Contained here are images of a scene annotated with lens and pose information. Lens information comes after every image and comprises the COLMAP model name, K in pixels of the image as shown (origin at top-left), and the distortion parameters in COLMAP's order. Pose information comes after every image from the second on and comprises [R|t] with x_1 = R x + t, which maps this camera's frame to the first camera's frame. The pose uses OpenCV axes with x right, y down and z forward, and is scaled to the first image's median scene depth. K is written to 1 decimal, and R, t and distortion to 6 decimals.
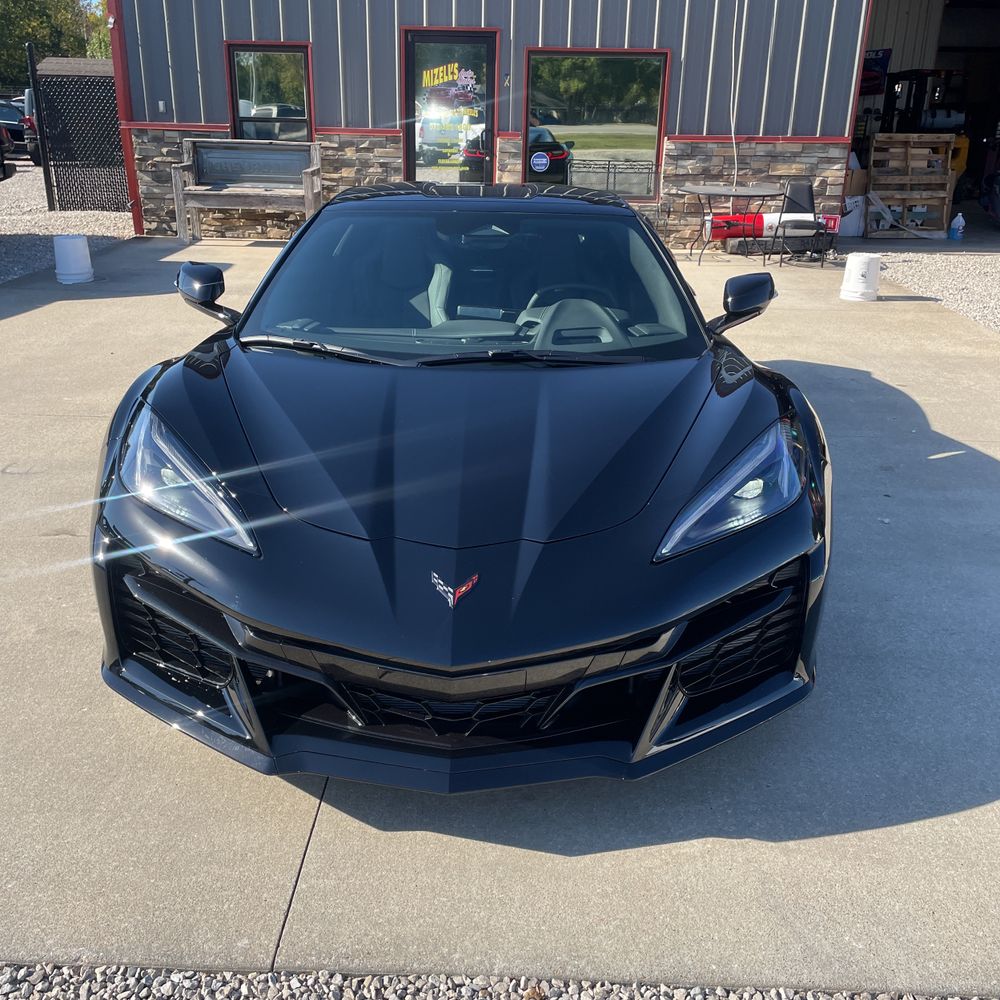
lens RADIAL K [[1002.5, 0, 504.5], [0, 1002.5, 491.1], [0, 0, 1]] dist [0.087509, -0.117476]
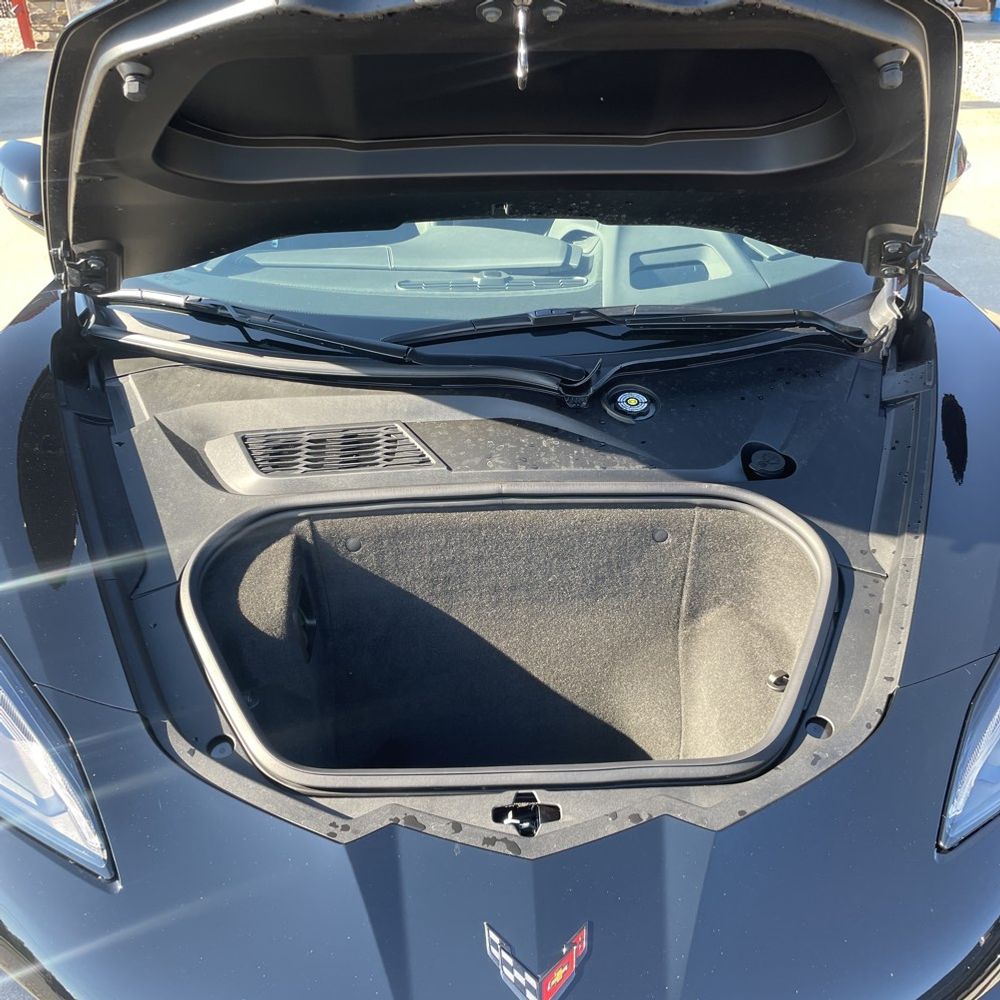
lens RADIAL K [[1002.5, 0, 504.5], [0, 1002.5, 491.1], [0, 0, 1]] dist [0.087509, -0.117476]
pose [[0.998754, -0.043278, 0.024838, -0.013786], [0.037933, 0.981901, 0.185557, -0.041934], [-0.032419, -0.184384, 0.982320, 0.120176]]
